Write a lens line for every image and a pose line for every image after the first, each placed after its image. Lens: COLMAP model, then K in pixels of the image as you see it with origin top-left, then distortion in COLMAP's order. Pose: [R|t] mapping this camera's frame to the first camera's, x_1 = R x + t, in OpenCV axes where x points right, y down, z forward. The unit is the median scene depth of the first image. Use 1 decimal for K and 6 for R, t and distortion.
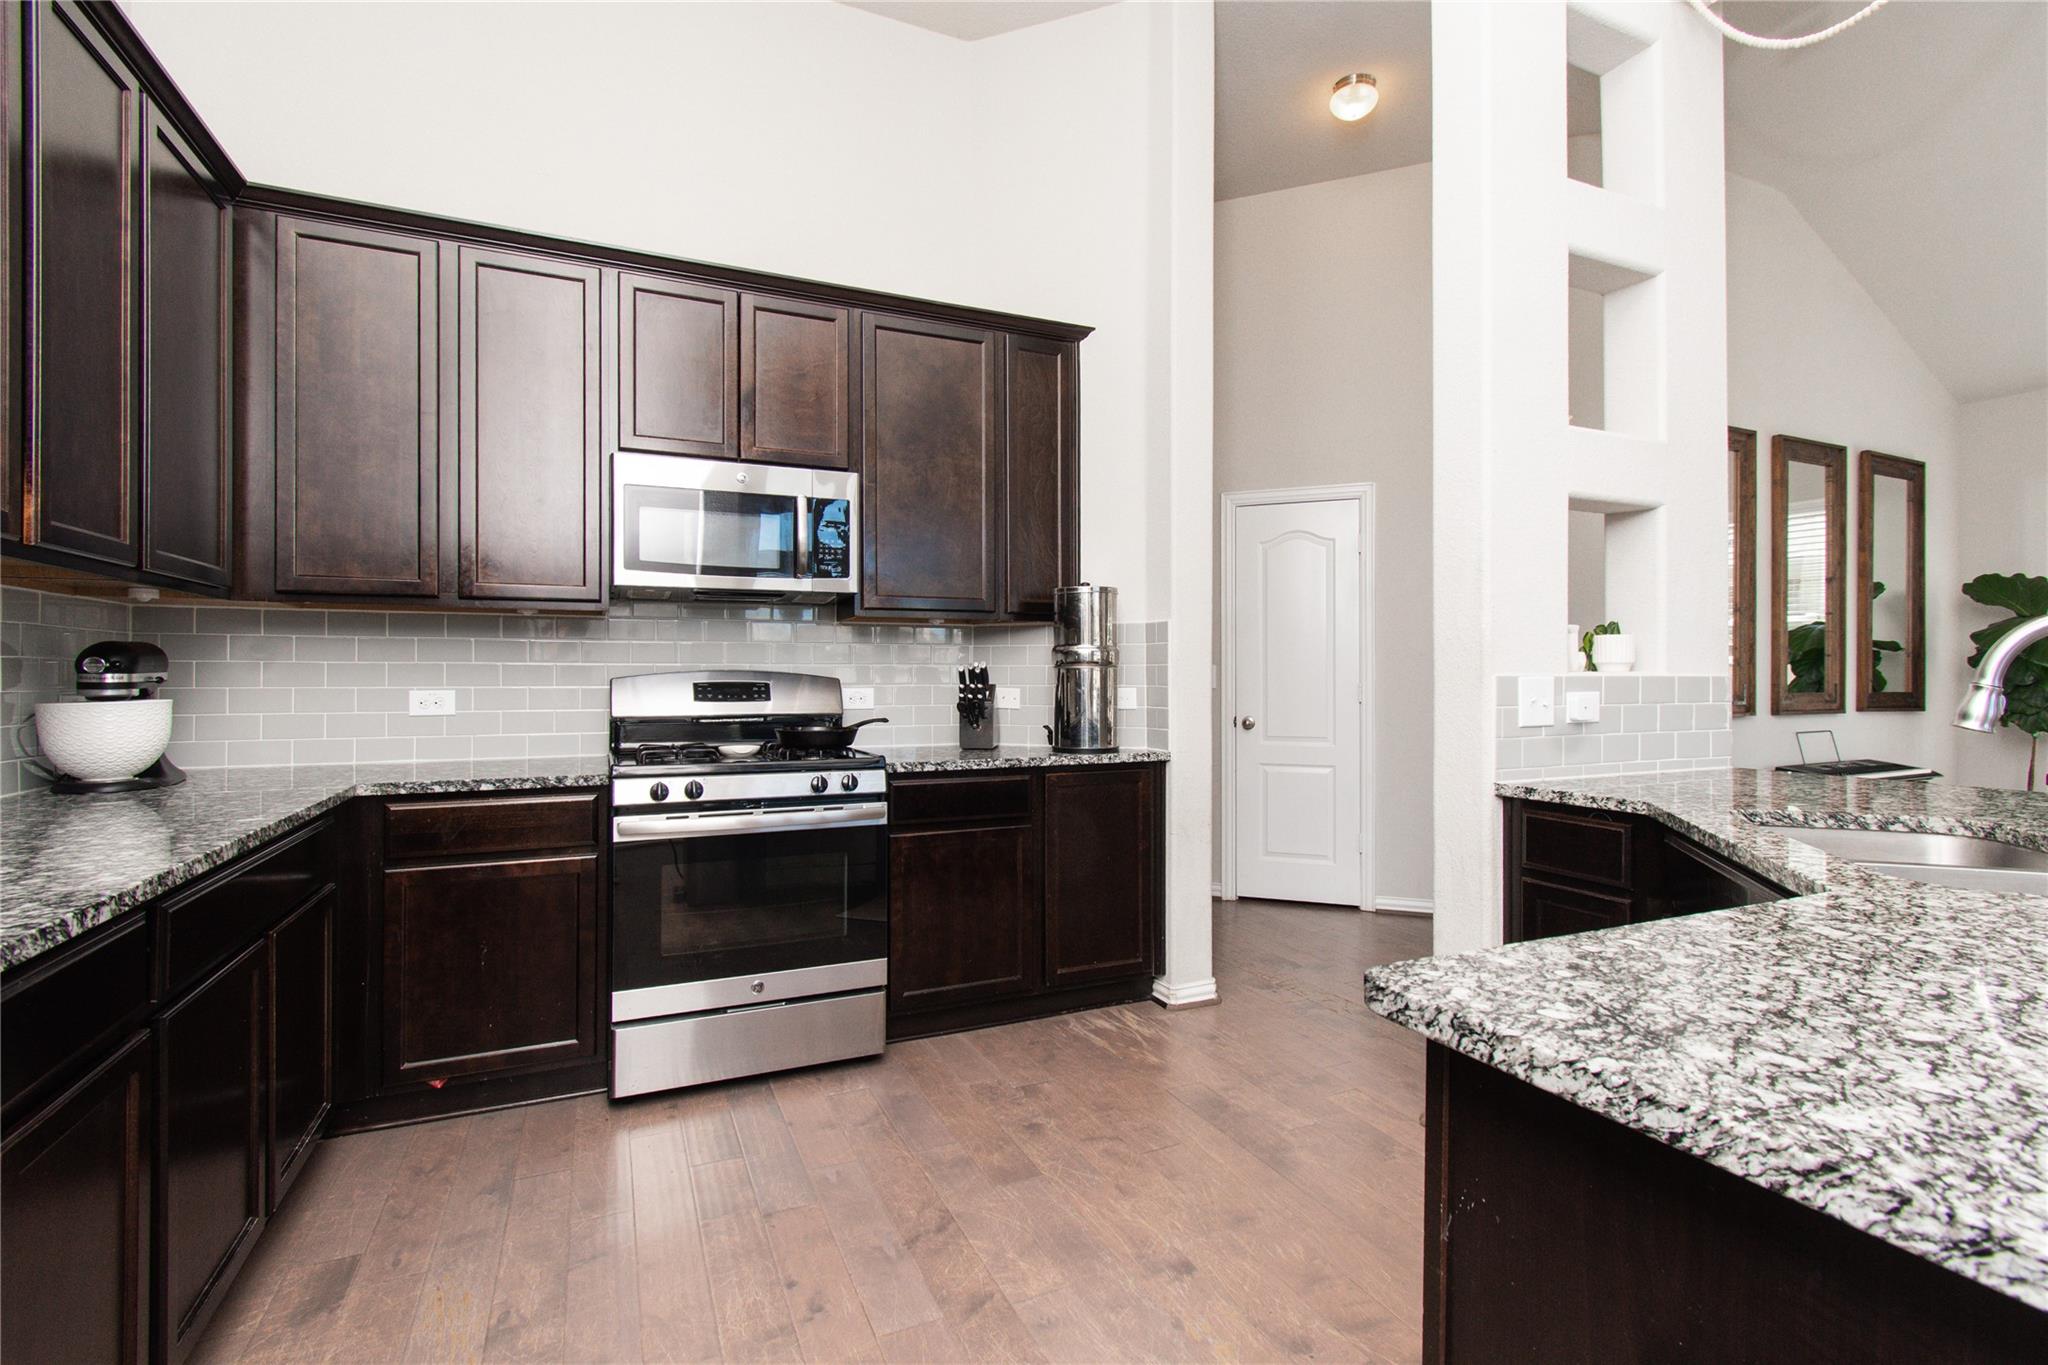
lens RADIAL K [[937.9, 0, 1028.7], [0, 937.9, 678.8], [0, 0, 1]] dist [0.000842, -0.000246]
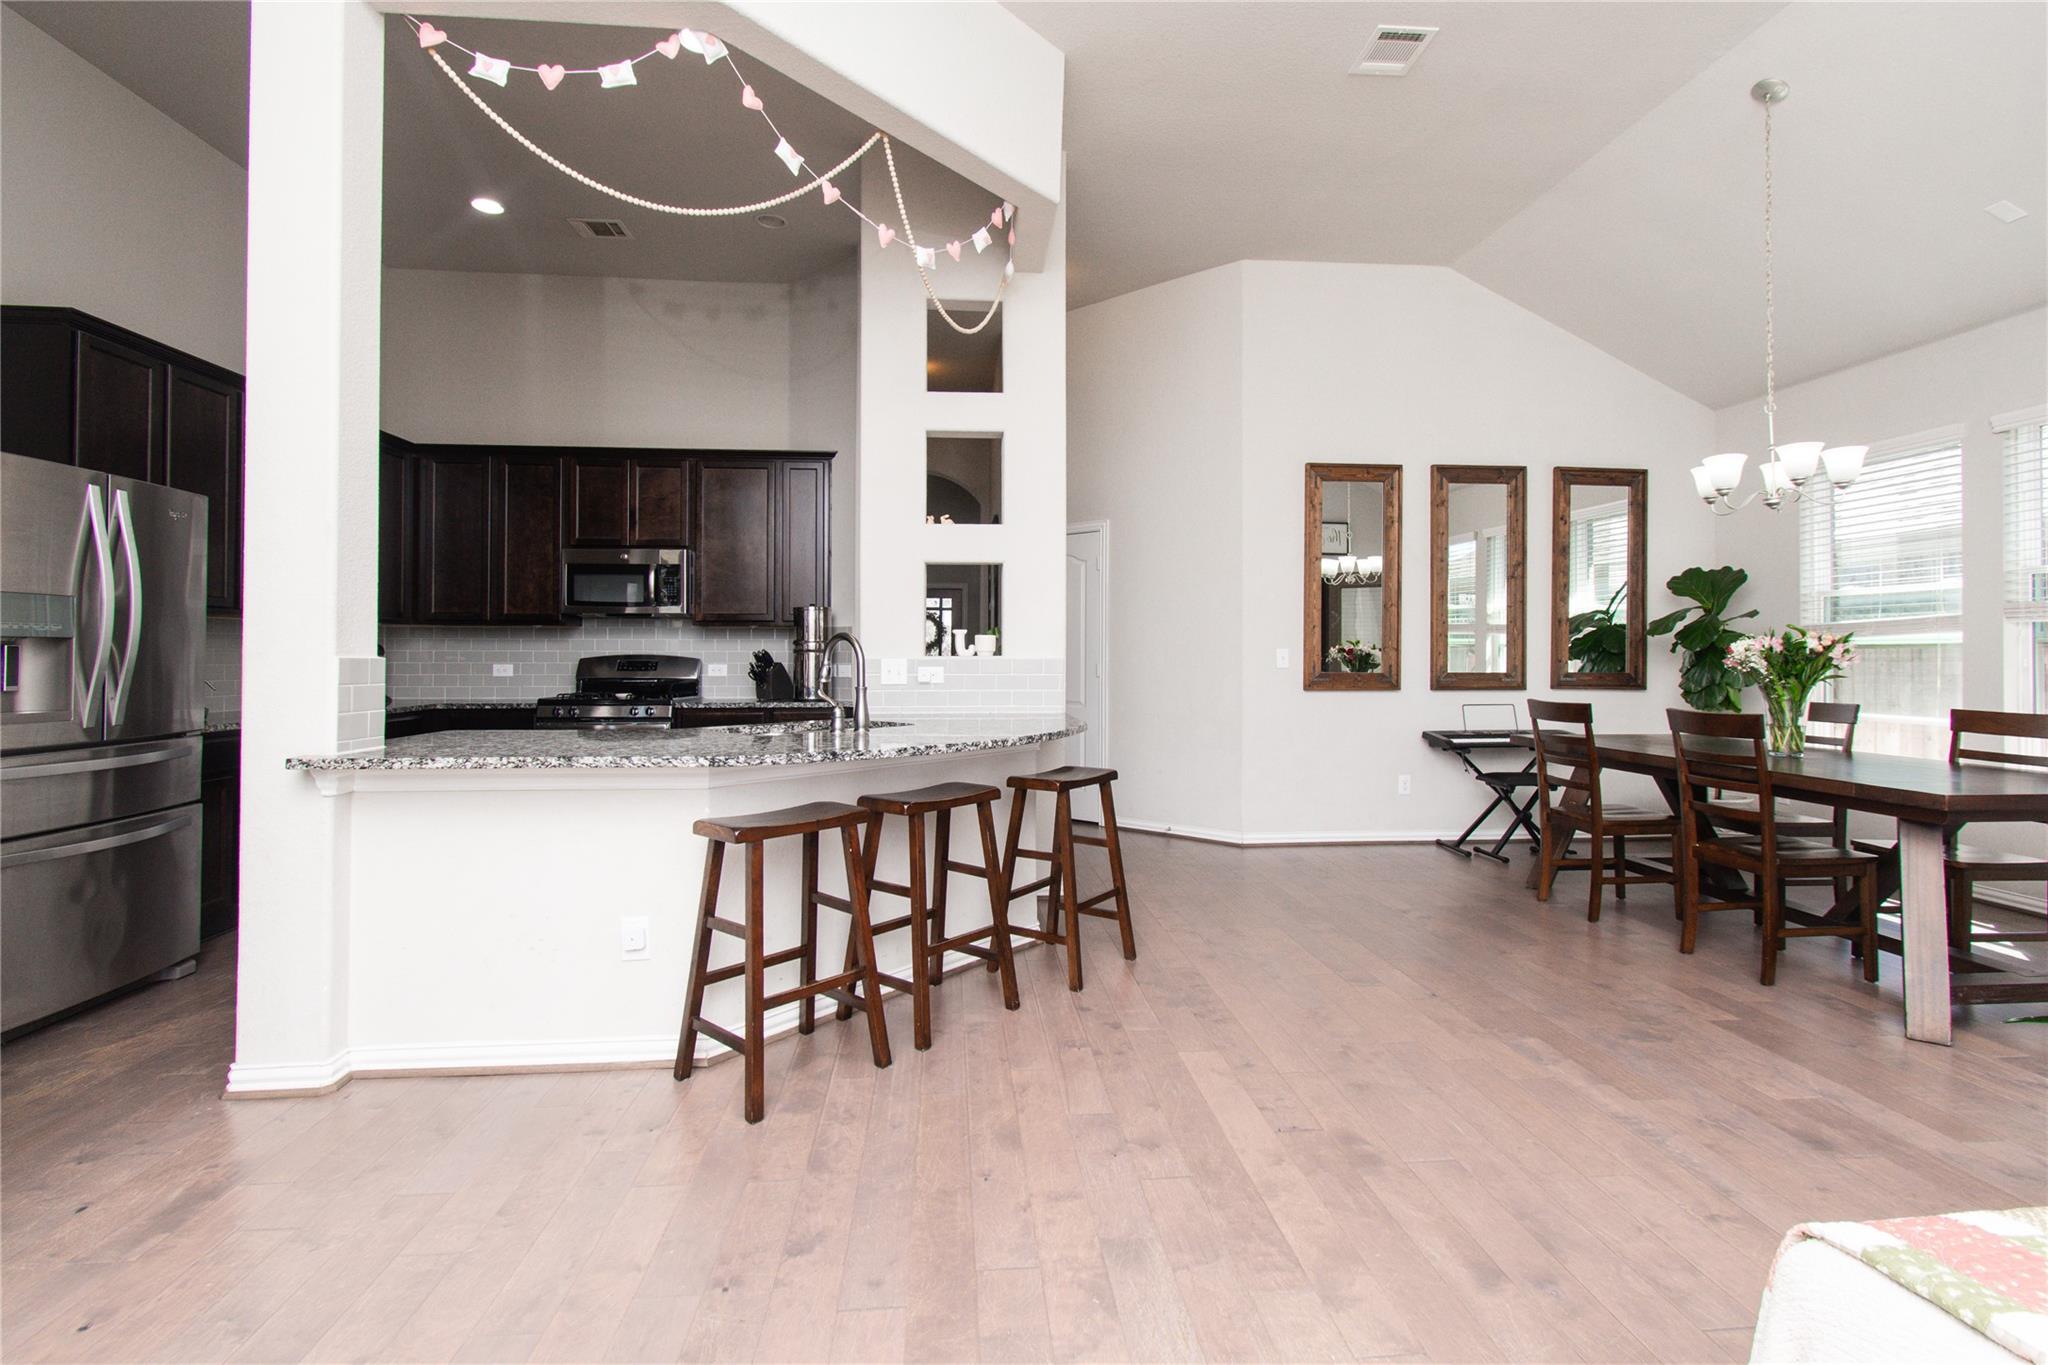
lens RADIAL K [[937.9, 0, 1028.6], [0, 937.9, 644.3], [0, 0, 1]] dist [0.000842, -0.000246]
pose [[0.941188, -0.002839, -0.337870, 0.981298], [-0.002272, 0.999889, -0.014730, -0.002859], [0.337875, 0.014631, 0.941077, -0.478549]]
